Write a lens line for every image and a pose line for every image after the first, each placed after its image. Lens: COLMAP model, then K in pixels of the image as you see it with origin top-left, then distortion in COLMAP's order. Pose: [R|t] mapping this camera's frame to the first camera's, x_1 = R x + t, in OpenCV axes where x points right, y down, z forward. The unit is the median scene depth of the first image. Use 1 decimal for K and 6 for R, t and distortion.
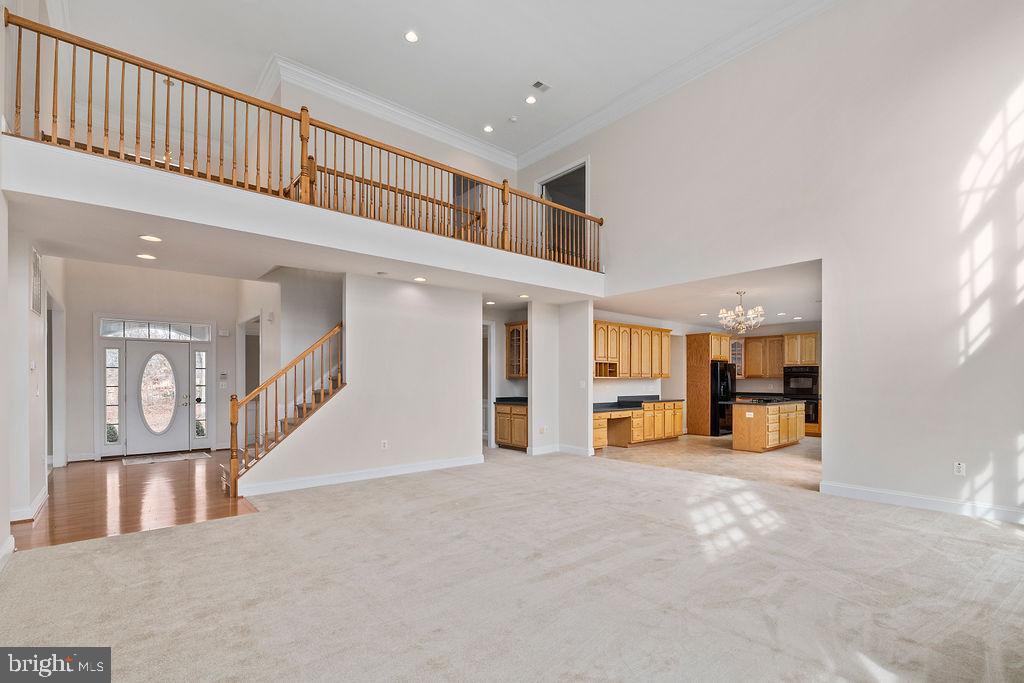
lens RADIAL K [[459.1, 0, 513.2], [0, 459.1, 379.3], [0, 0, 1]] dist [-0.021678, -0.000311]
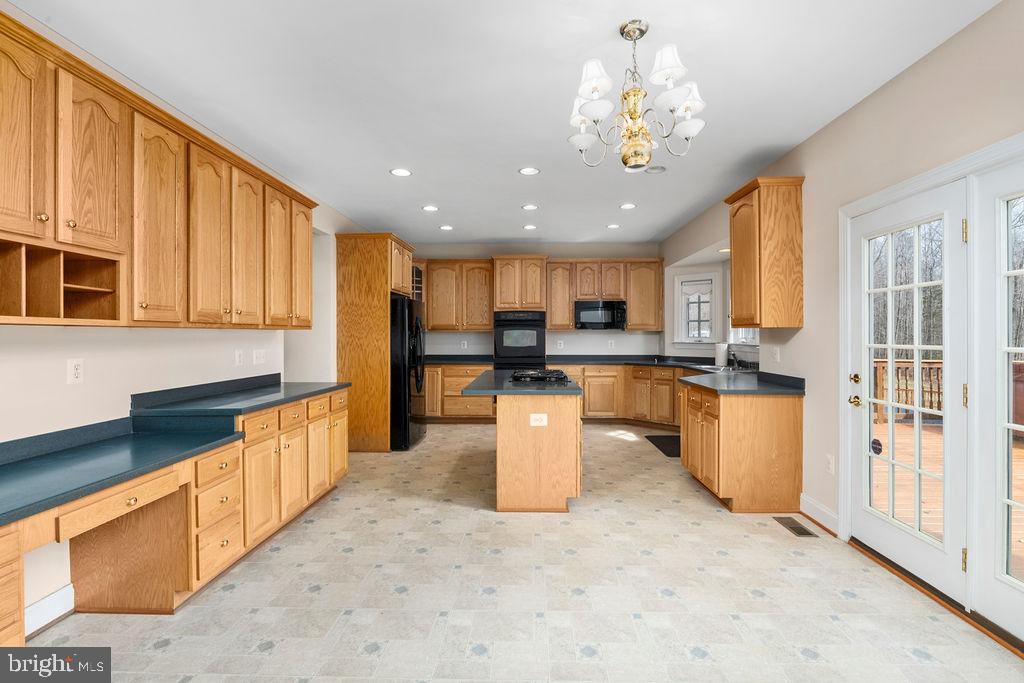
lens RADIAL K [[459.1, 0, 512.5], [0, 459.1, 338.0], [0, 0, 1]] dist [-0.021678, -0.000311]
pose [[0.661835, -0.006456, 0.749622, 0.176373], [-0.001435, 0.999950, 0.009879, 0.001631], [-0.749648, -0.007614, 0.661793, 0.657721]]
